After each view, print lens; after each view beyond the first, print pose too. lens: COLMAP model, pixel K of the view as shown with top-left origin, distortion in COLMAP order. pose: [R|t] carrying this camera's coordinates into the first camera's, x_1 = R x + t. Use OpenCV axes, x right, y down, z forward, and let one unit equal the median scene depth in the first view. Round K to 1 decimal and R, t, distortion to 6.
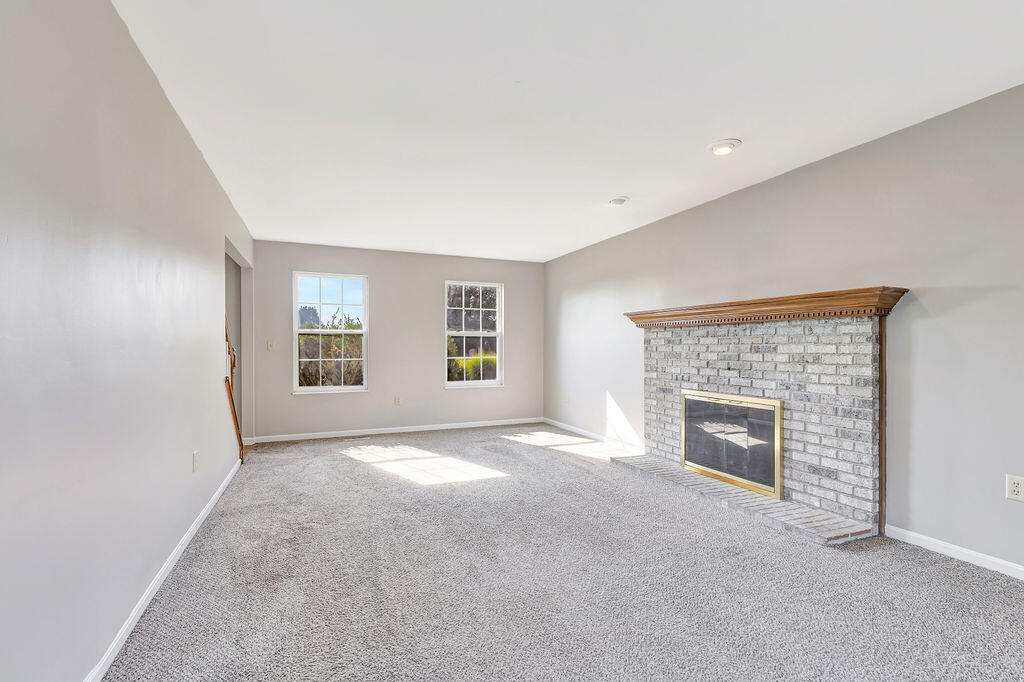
lens RADIAL K [[461.8, 0, 511.1], [0, 461.8, 346.8], [0, 0, 1]] dist [0.000418, -0.000895]
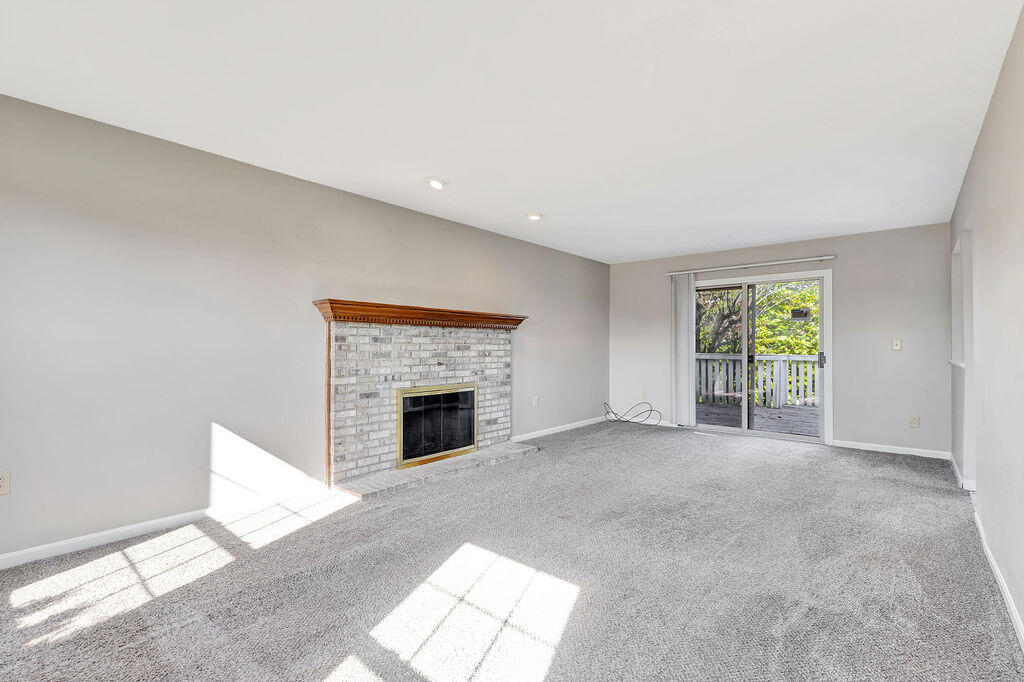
lens RADIAL K [[461.8, 0, 512.0], [0, 461.8, 342.0], [0, 0, 1]] dist [0.000418, -0.000895]
pose [[-0.454320, 0.004767, 0.890826, -0.691747], [-0.004852, 0.999958, -0.007826, -0.001440], [-0.890825, -0.007877, -0.454277, 1.409182]]
